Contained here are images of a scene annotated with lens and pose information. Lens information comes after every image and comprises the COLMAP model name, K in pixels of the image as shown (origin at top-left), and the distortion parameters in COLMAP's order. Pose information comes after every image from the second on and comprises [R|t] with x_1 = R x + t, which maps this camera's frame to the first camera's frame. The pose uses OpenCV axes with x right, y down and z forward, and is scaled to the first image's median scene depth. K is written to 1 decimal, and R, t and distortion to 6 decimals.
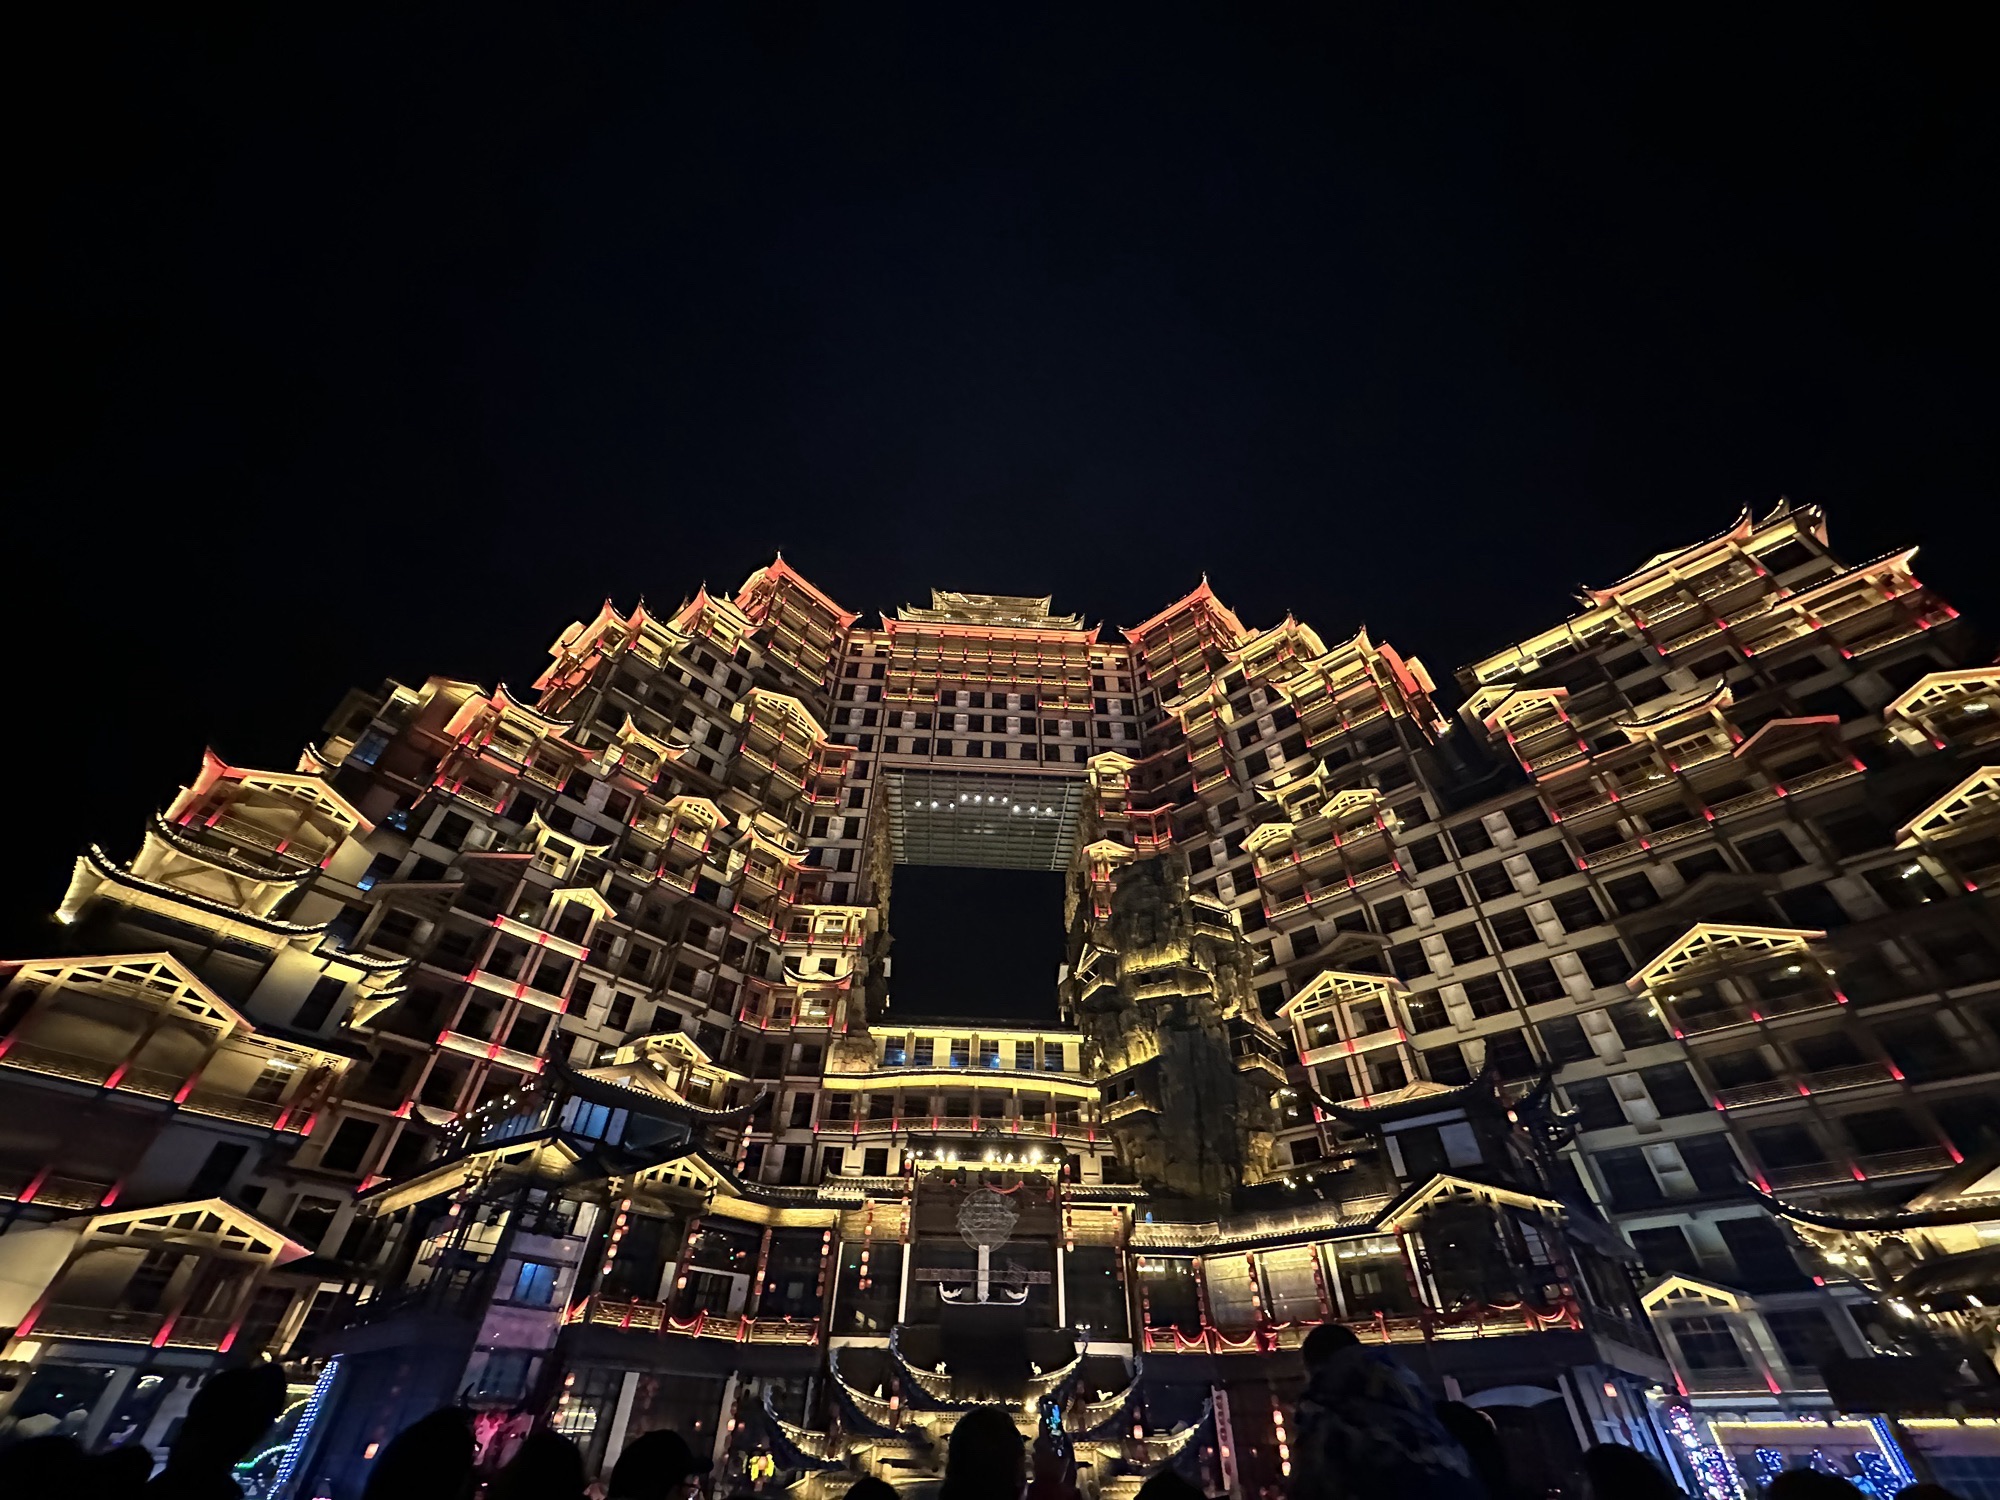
lens RADIAL K [[792.9, 0, 999.9], [0, 792.9, 748.5], [0, 0, 1]] dist [-0.002216, 0.000156]
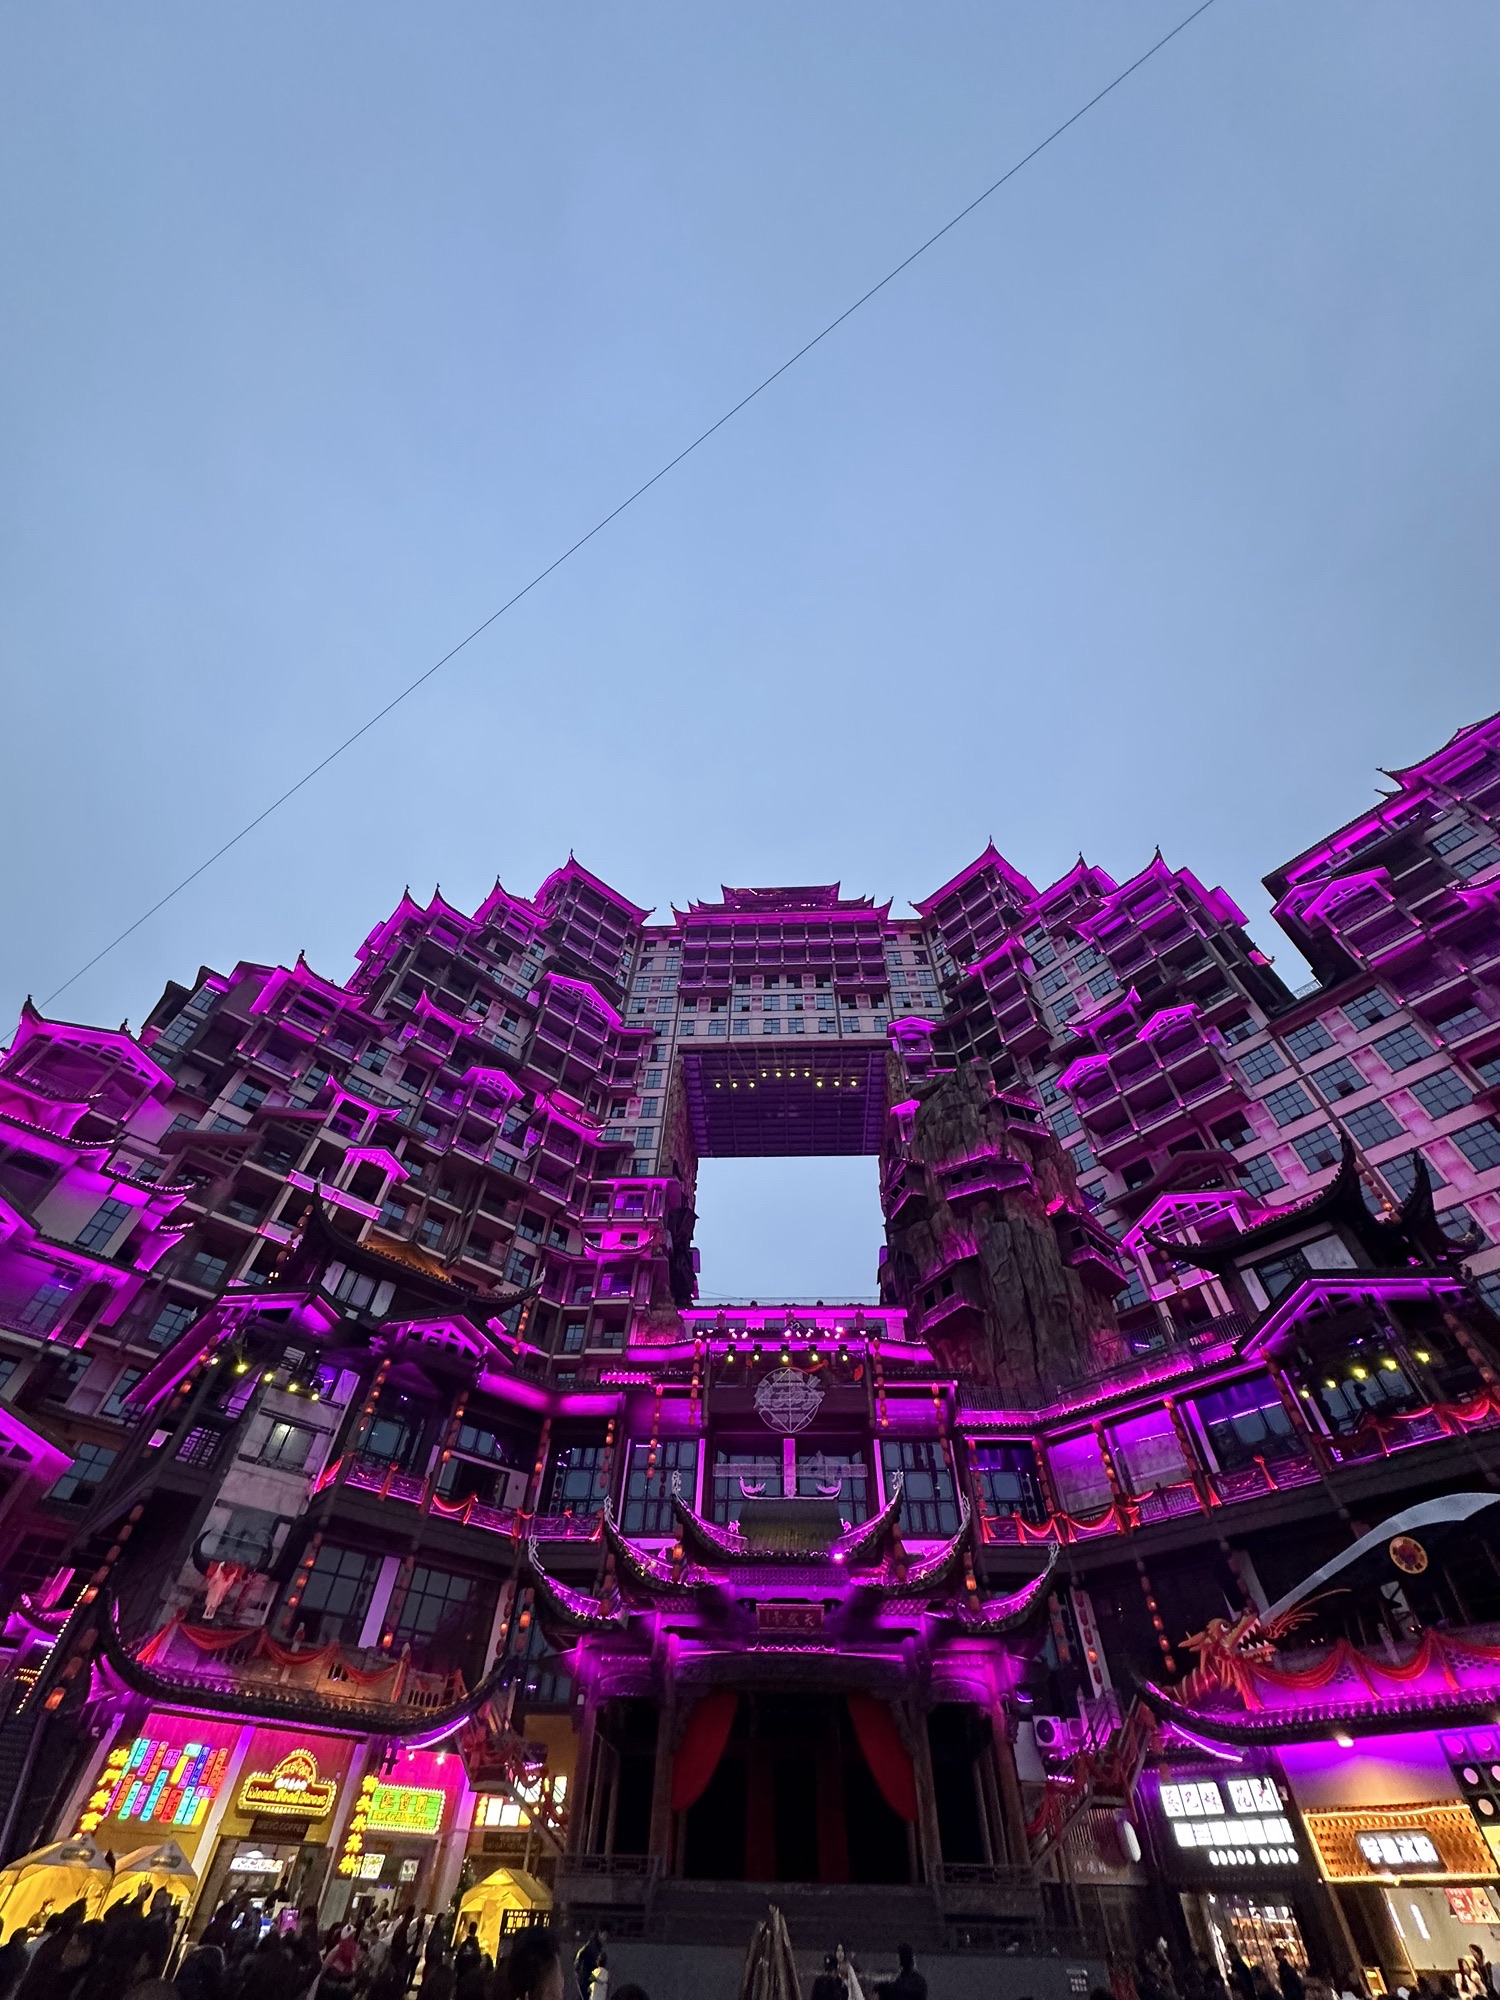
lens RADIAL K [[792.9, 0, 750.0], [0, 792.9, 1000.0], [0, 0, 1]] dist [-0.002216, 0.000156]
pose [[0.994373, -0.077408, -0.072323, 0.020681], [0.066398, 0.987365, -0.143879, 0.145070], [0.082547, 0.138267, 0.986949, 0.032115]]
